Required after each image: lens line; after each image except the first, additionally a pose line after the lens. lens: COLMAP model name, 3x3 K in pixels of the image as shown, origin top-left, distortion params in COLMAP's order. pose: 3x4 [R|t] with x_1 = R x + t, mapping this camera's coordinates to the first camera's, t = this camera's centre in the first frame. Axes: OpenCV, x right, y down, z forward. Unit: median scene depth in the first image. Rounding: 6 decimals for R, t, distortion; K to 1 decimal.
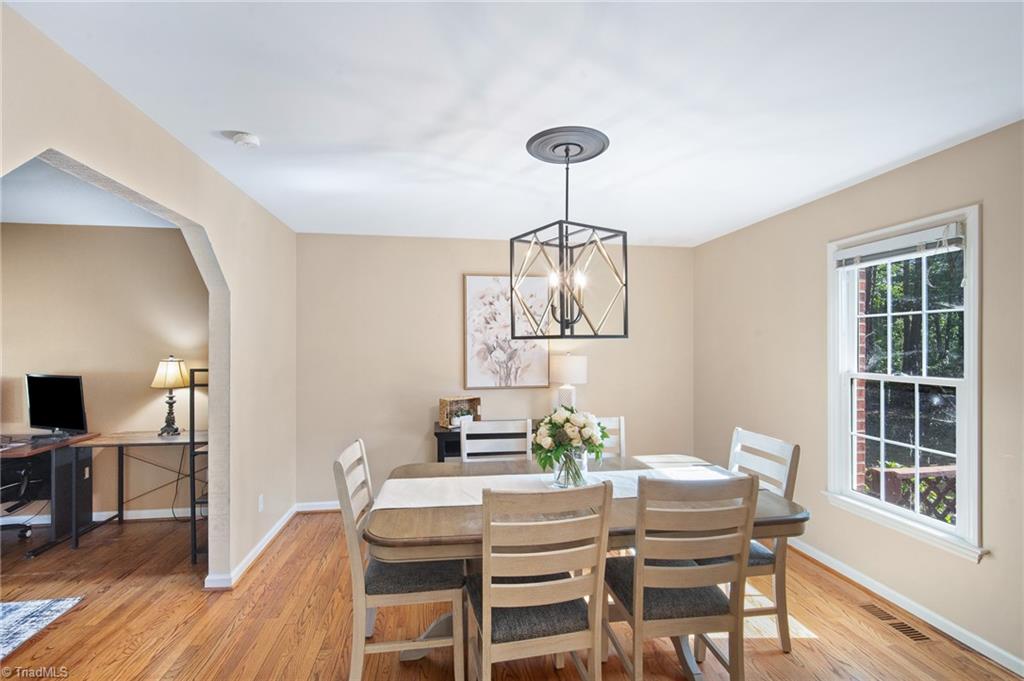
lens RADIAL K [[453.5, 0, 510.1], [0, 453.5, 342.1], [0, 0, 1]] dist [-0.013401, 0.005831]
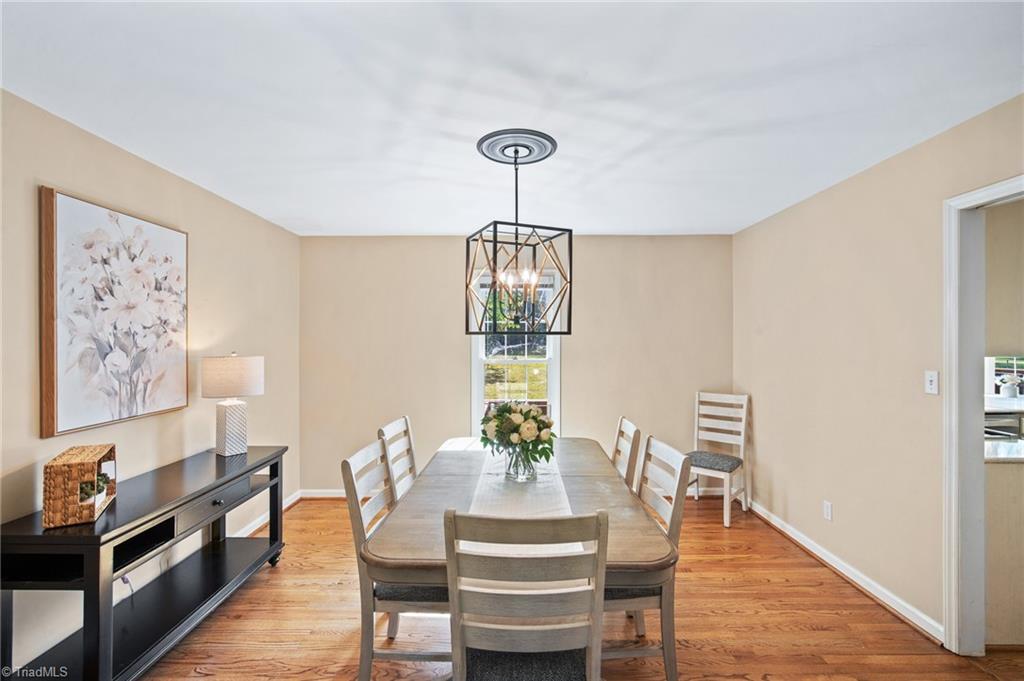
lens RADIAL K [[448.1, 0, 512.0], [0, 448.1, 334.3], [0, 0, 1]] dist [-0.003309, 0.000258]
pose [[0.153178, 0.011477, 0.988132, -0.476211], [-0.008926, 0.999908, -0.010230, -0.000802], [-0.988158, -0.007253, 0.153266, 0.464489]]
